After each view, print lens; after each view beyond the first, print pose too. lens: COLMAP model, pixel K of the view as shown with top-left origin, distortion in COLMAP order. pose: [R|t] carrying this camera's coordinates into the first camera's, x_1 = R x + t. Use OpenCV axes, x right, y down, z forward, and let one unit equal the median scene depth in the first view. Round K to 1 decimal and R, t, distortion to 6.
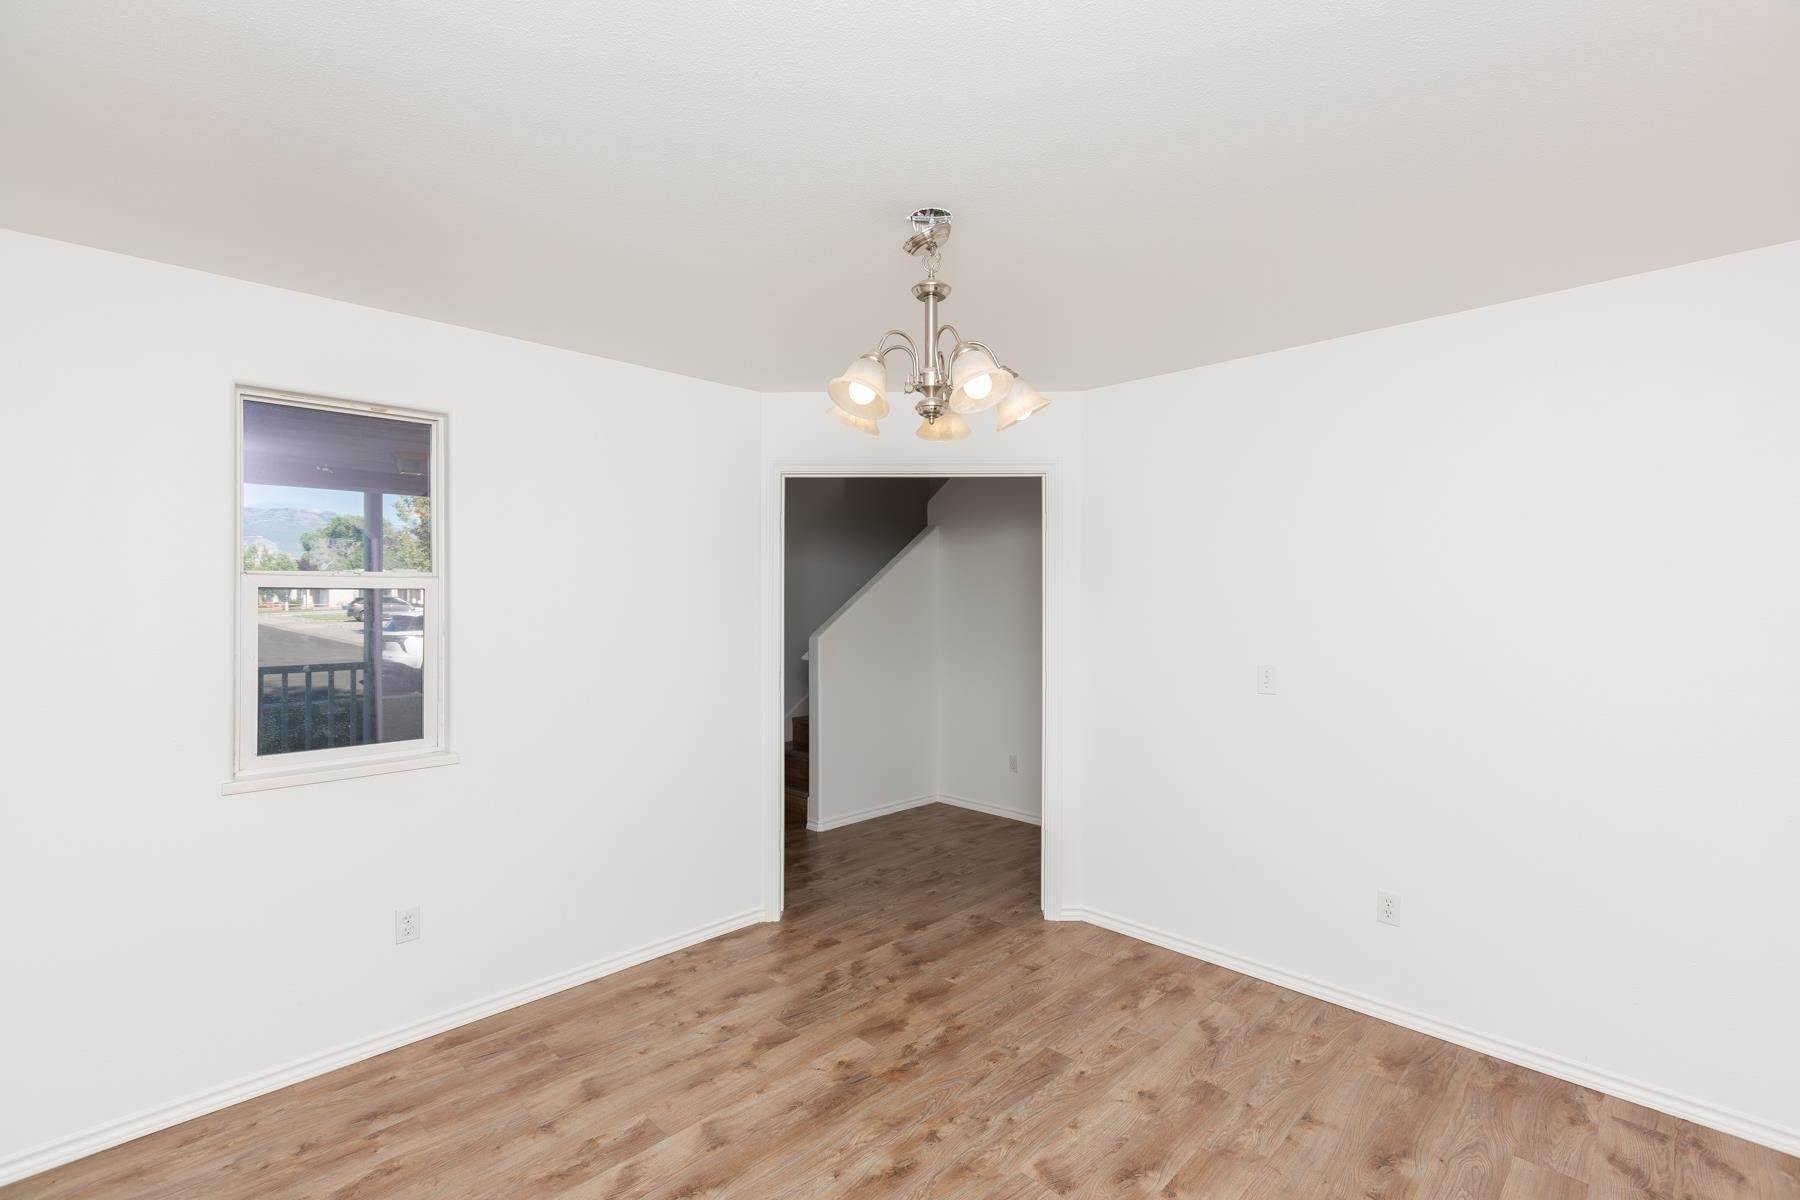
lens RADIAL K [[817.1, 0, 903.1], [0, 817.1, 590.9], [0, 0, 1]] dist [0.005711, -0.002949]
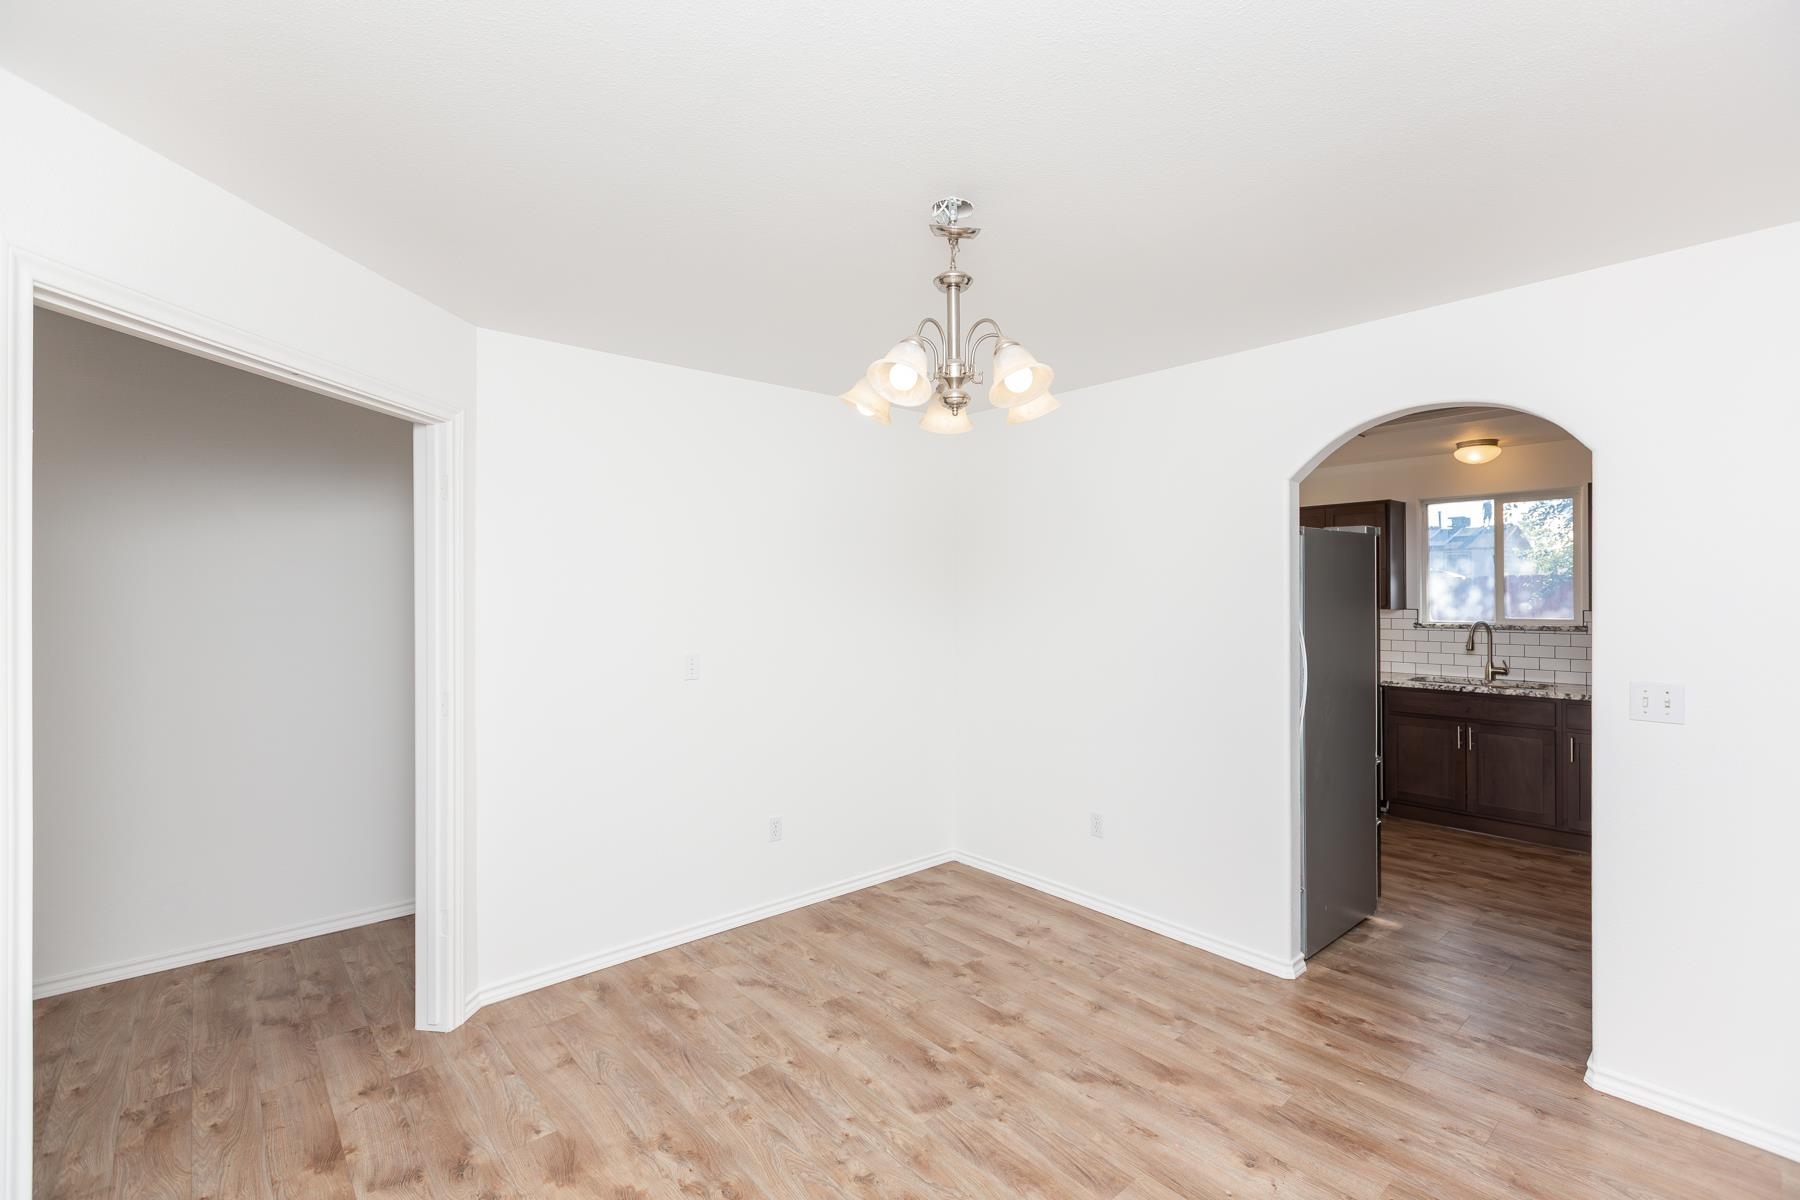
lens RADIAL K [[817.1, 0, 895.4], [0, 817.1, 595.1], [0, 0, 1]] dist [0.005711, -0.002949]
pose [[0.054171, -0.004074, 0.998523, -0.695071], [-0.007409, 0.999963, 0.004482, 0.005547], [-0.998504, -0.007641, 0.054139, 0.730994]]
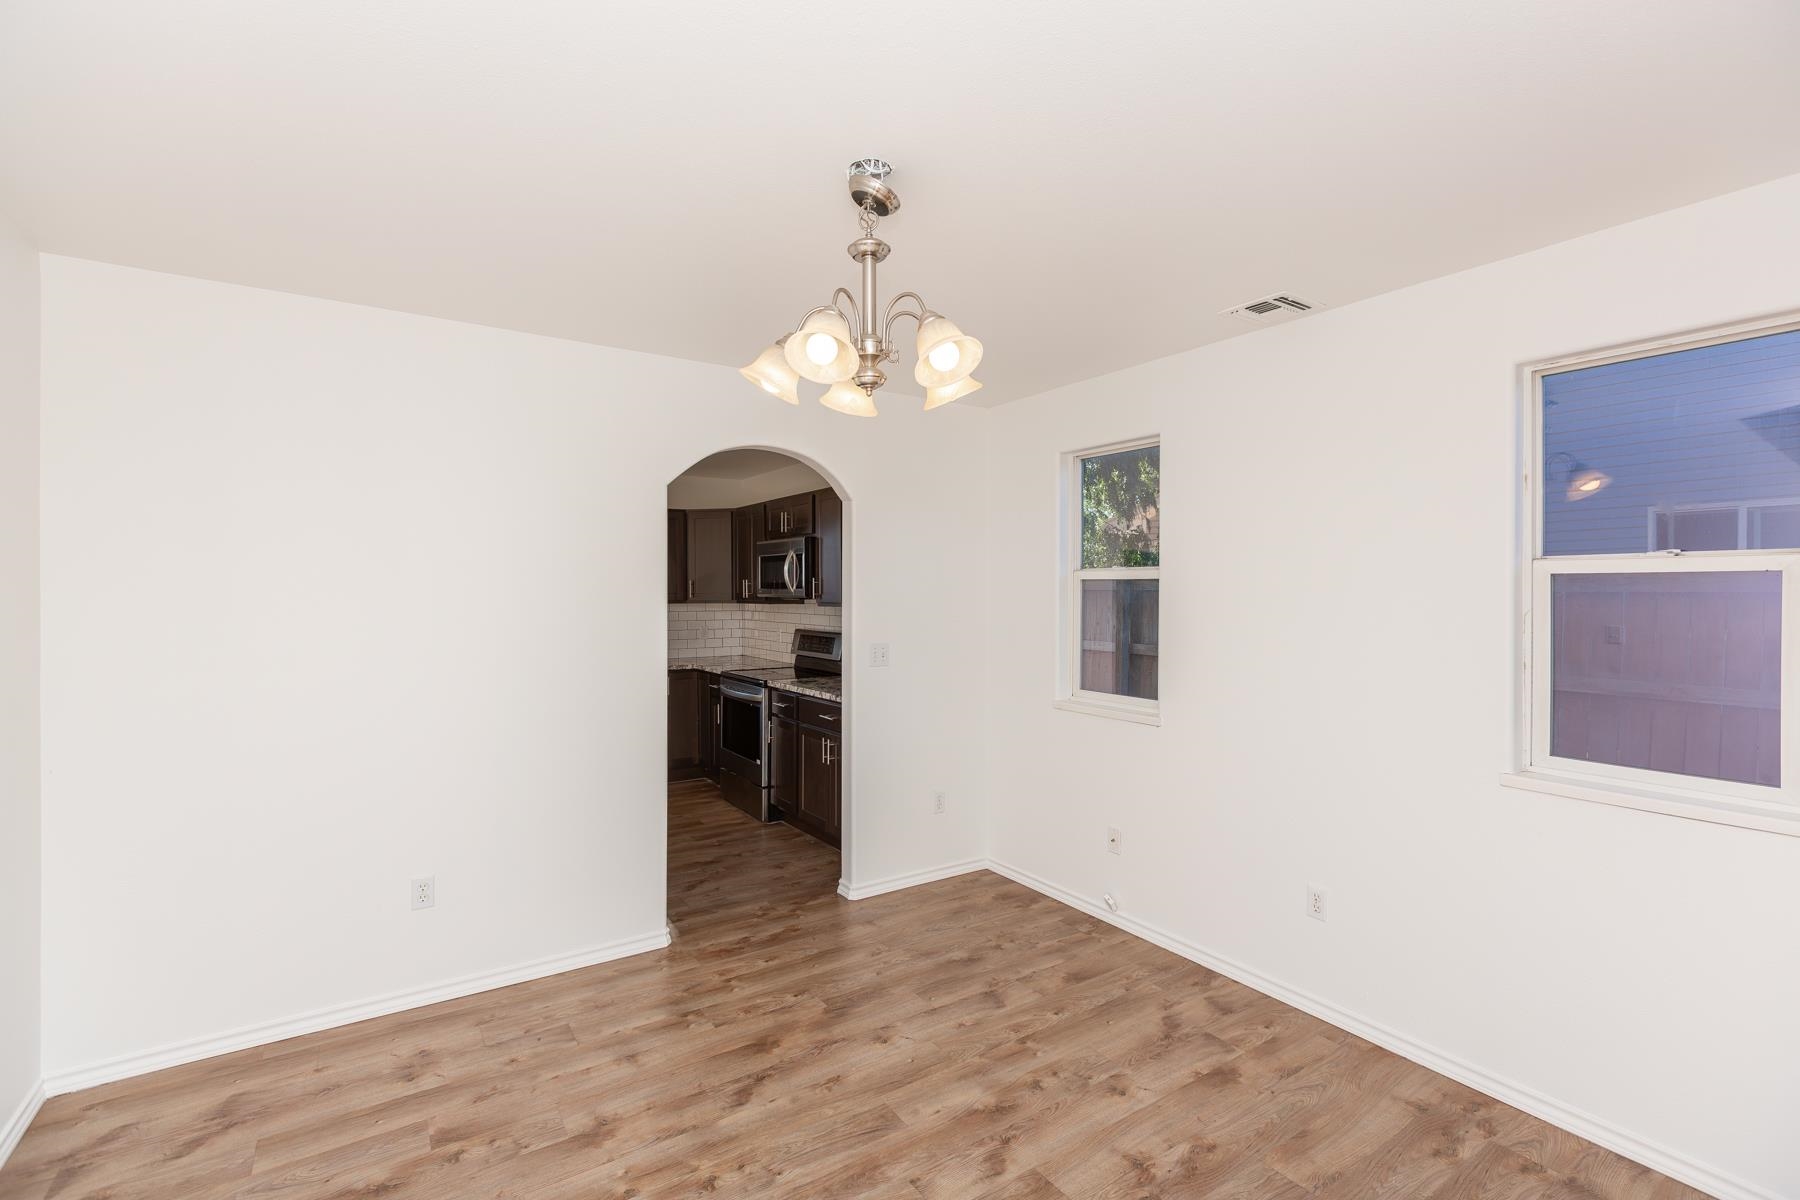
lens RADIAL K [[817.1, 0, 903.7], [0, 817.1, 604.2], [0, 0, 1]] dist [0.005711, -0.002949]
pose [[-0.986804, -0.005305, 0.161832, -0.110744], [-0.003822, 0.999948, 0.009471, 0.013301], [-0.161874, 0.008727, -0.986773, 1.360644]]
